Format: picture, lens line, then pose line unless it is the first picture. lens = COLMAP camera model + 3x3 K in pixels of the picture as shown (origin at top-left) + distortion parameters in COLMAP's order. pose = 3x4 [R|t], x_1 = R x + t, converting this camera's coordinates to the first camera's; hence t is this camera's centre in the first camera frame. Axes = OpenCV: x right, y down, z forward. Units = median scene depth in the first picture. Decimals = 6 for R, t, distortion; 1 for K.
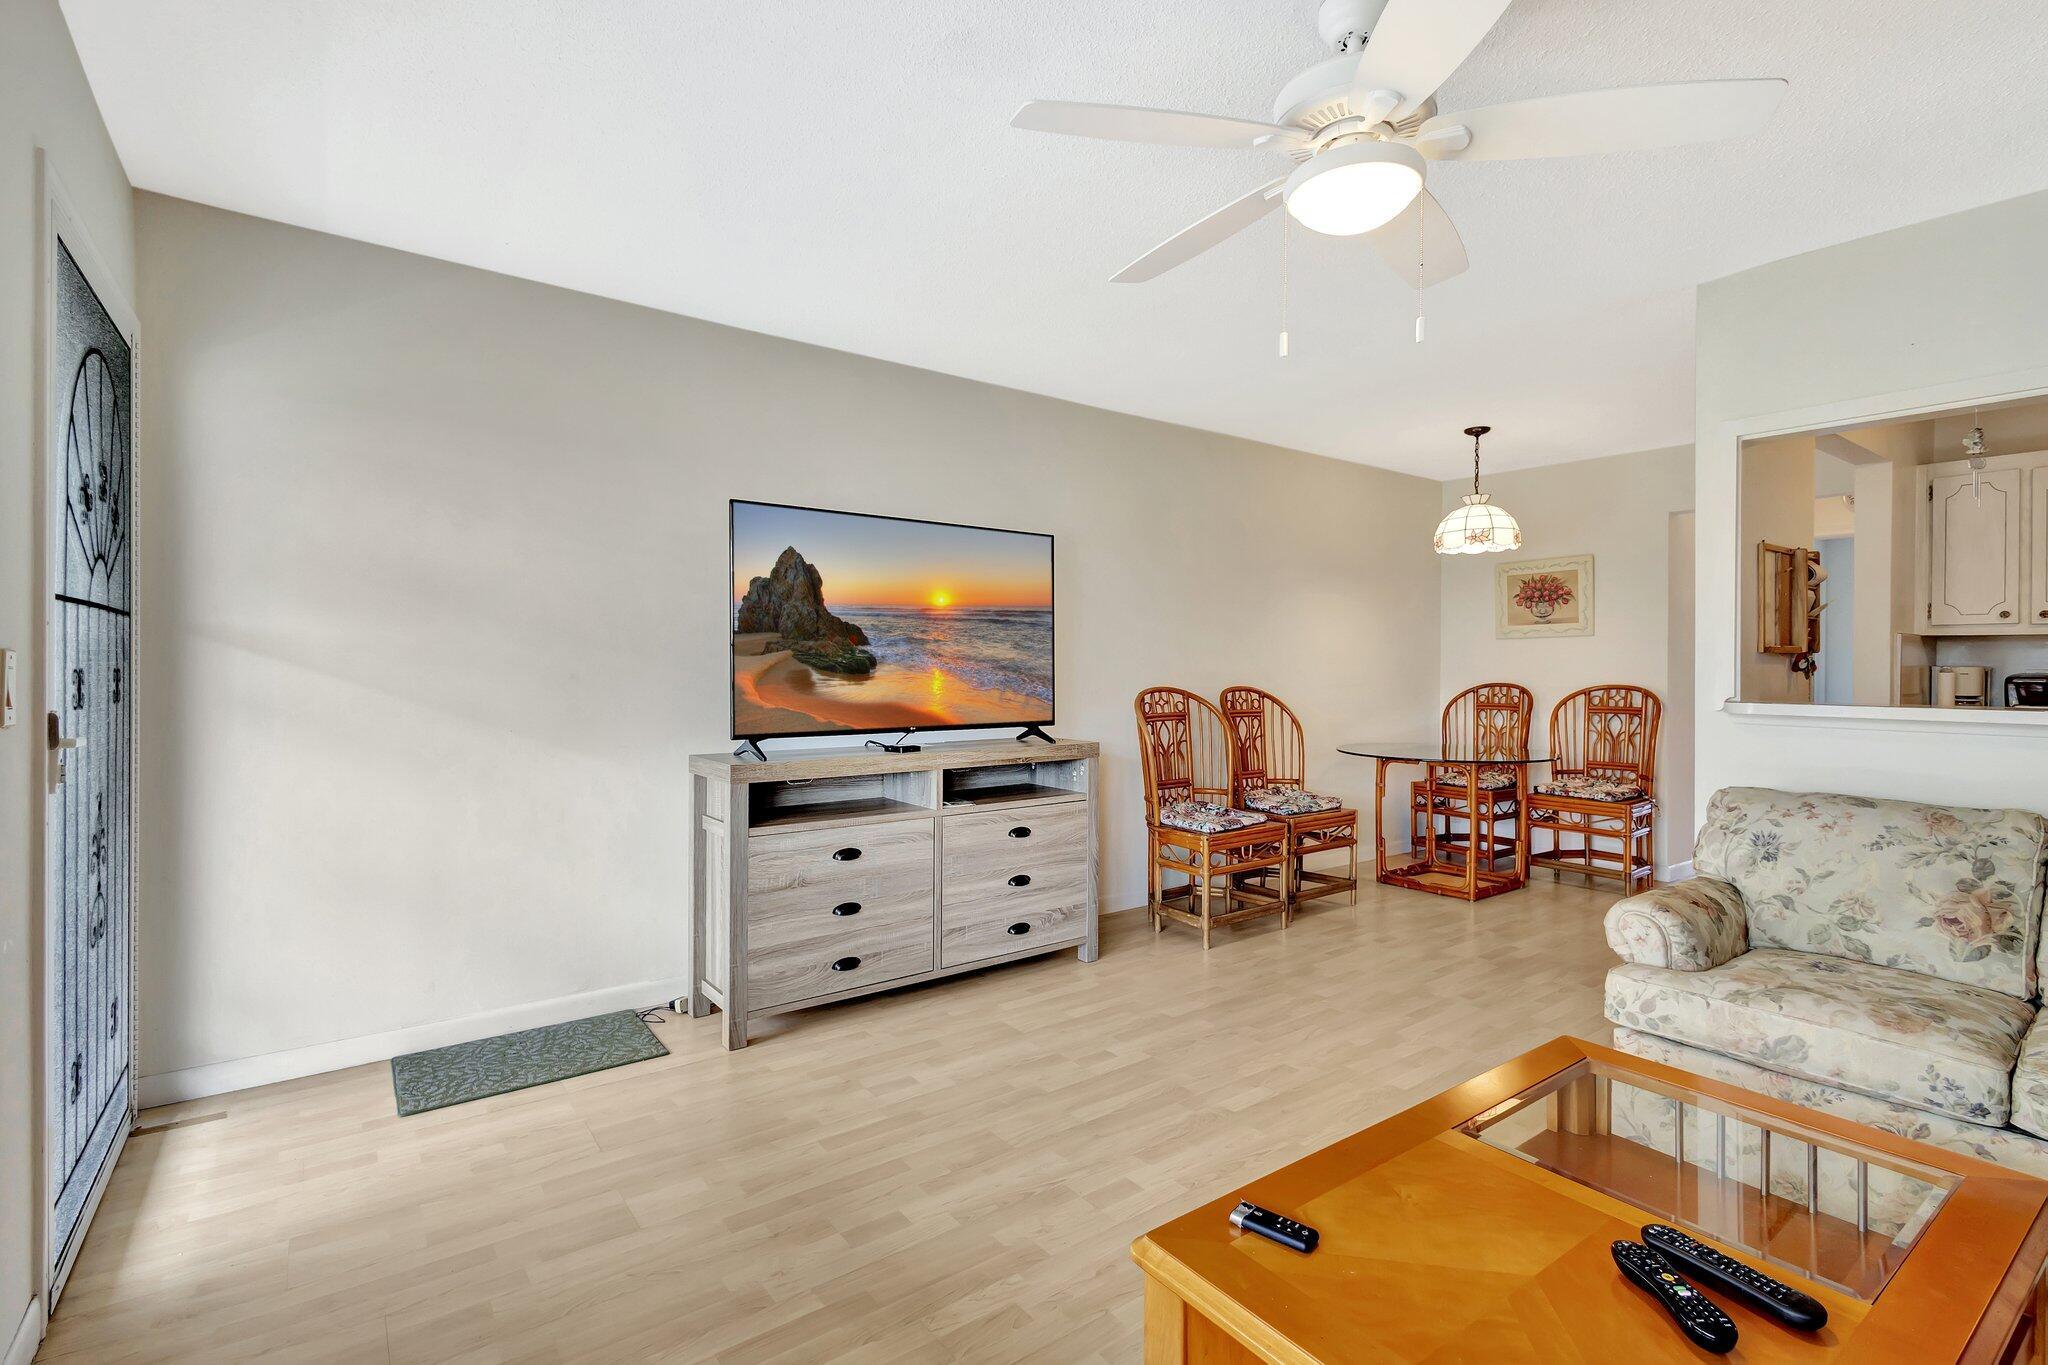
lens RADIAL K [[949.7, 0, 1028.5], [0, 949.7, 675.4], [0, 0, 1]] dist [0.015578, 0.000184]
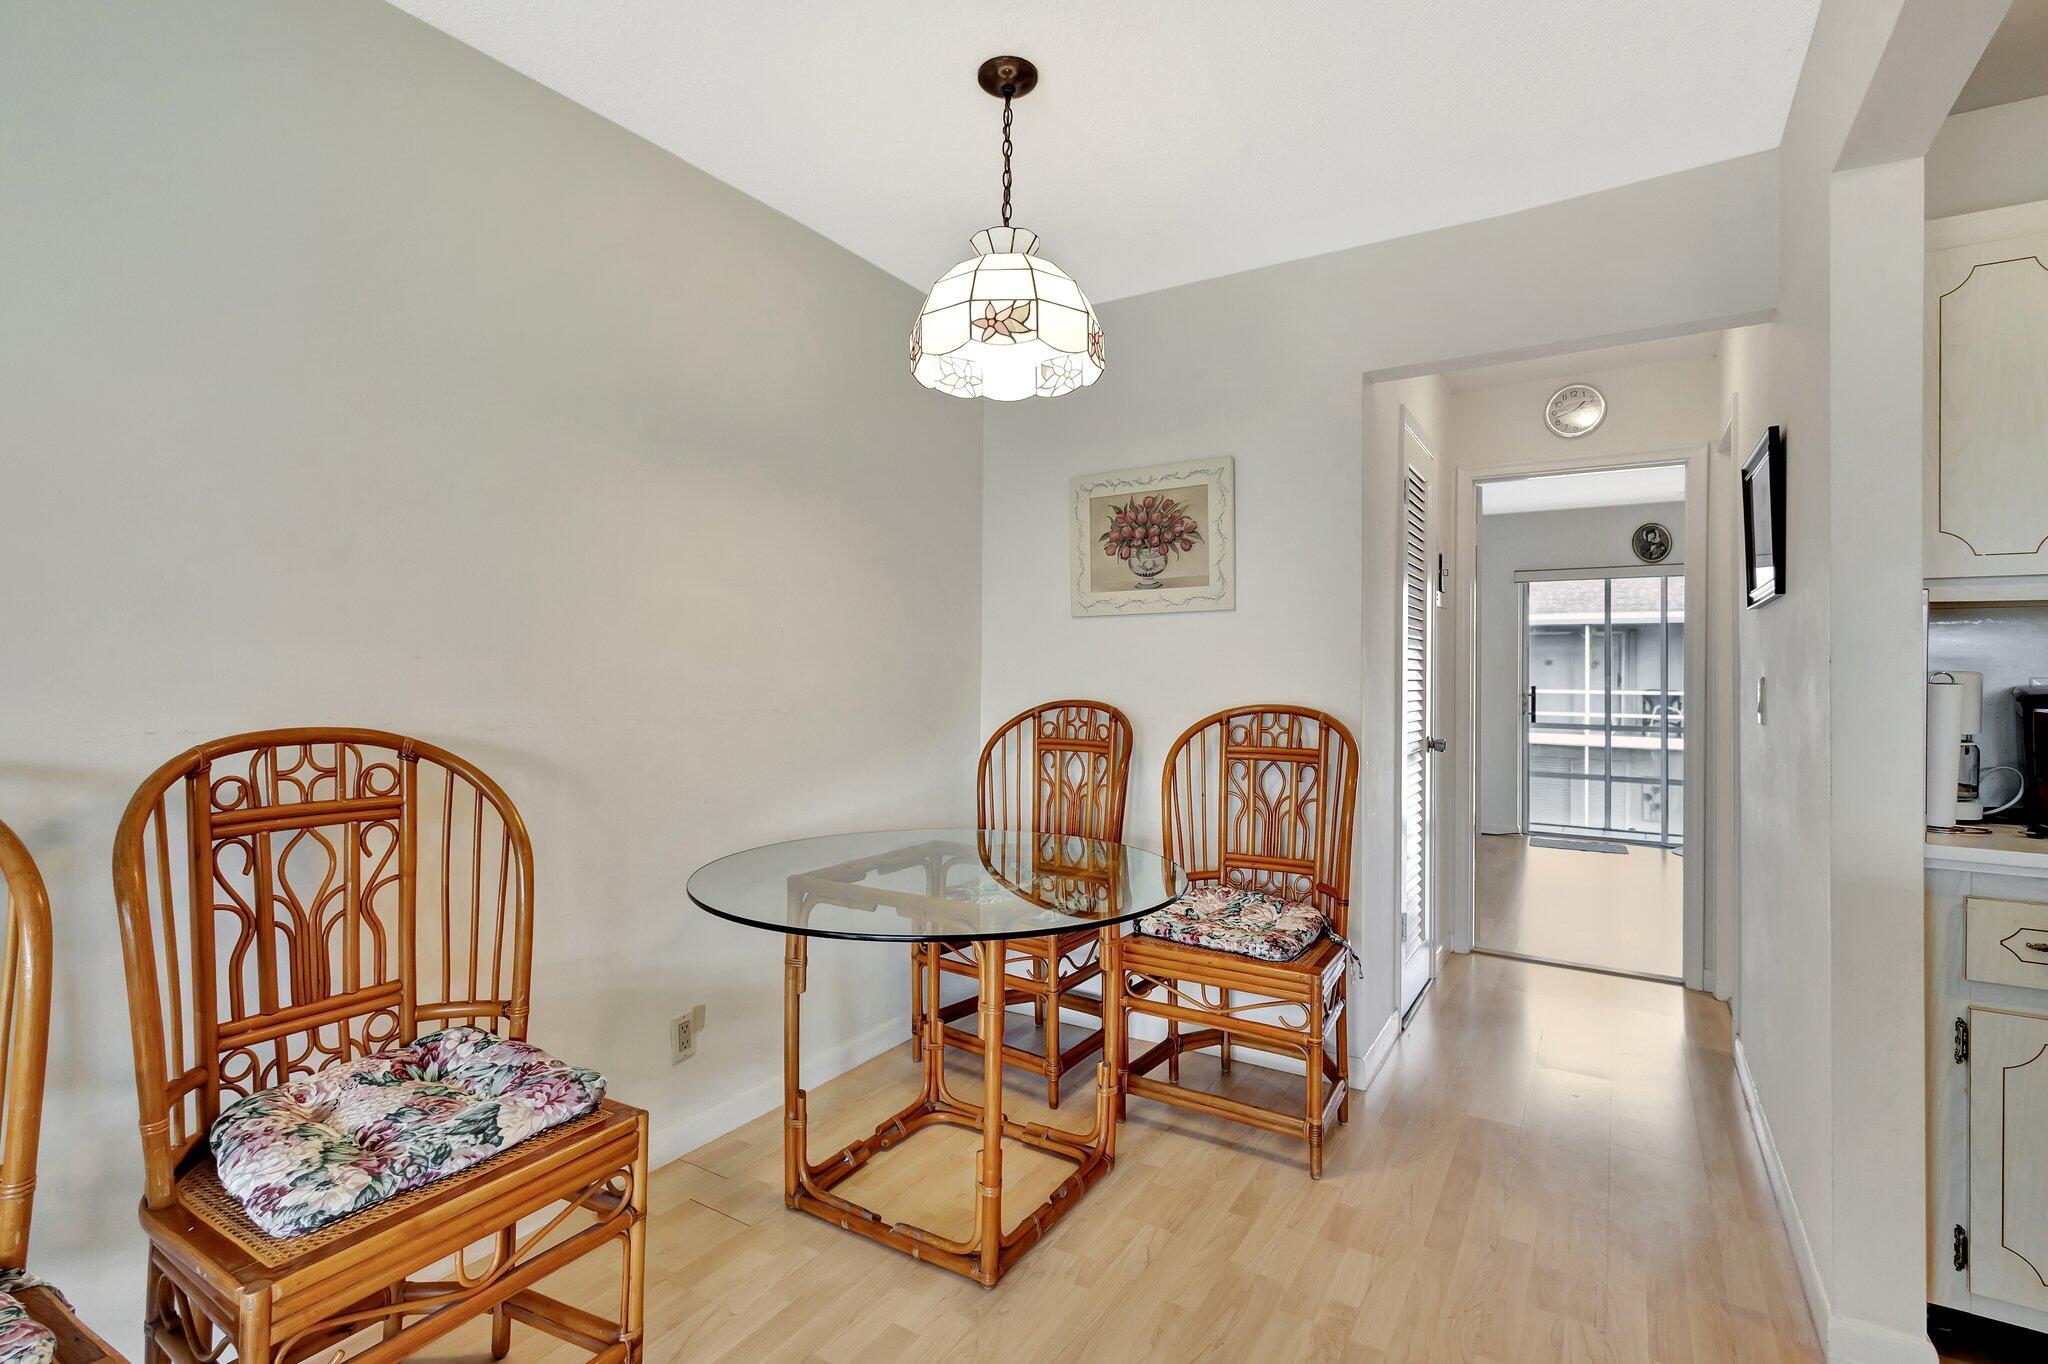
lens RADIAL K [[949.7, 0, 1014.9], [0, 949.7, 681.5], [0, 0, 1]] dist [0.015578, 0.000184]
pose [[0.935414, -0.001654, 0.353551, 0.299677], [0.000725, 0.999996, 0.002758, -0.004442], [-0.353554, -0.002323, 0.935411, 0.564078]]
